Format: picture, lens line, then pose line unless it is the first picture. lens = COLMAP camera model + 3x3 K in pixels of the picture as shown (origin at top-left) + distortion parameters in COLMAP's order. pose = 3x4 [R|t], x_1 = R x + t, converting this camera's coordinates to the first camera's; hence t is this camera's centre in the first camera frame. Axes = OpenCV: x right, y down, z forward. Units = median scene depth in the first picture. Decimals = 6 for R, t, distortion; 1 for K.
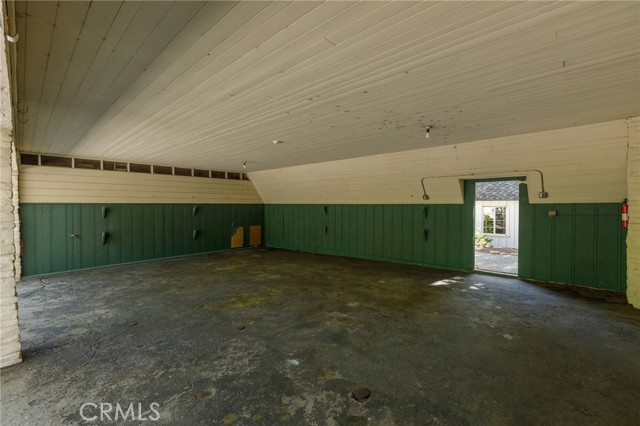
lens RADIAL K [[294.4, 0, 318.7], [0, 294.4, 211.5], [0, 0, 1]] dist [-0.000976, -0.000540]
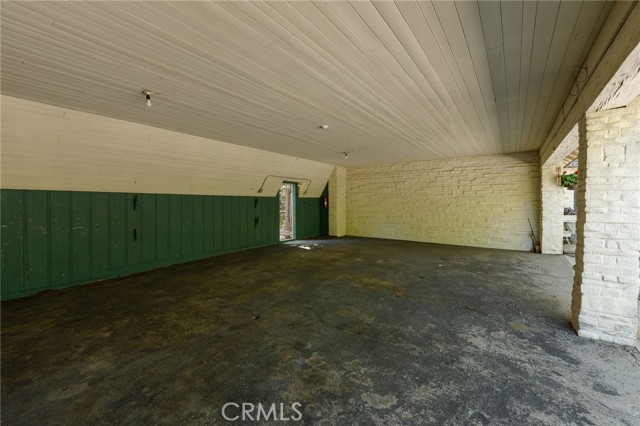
lens RADIAL K [[294.4, 0, 318.6], [0, 294.4, 208.9], [0, 0, 1]] dist [-0.000976, -0.000540]
pose [[-0.188210, -0.015108, 0.982013, -1.247462], [0.028418, 0.999379, 0.020822, 0.011720], [-0.981718, 0.031826, -0.187664, 1.389579]]
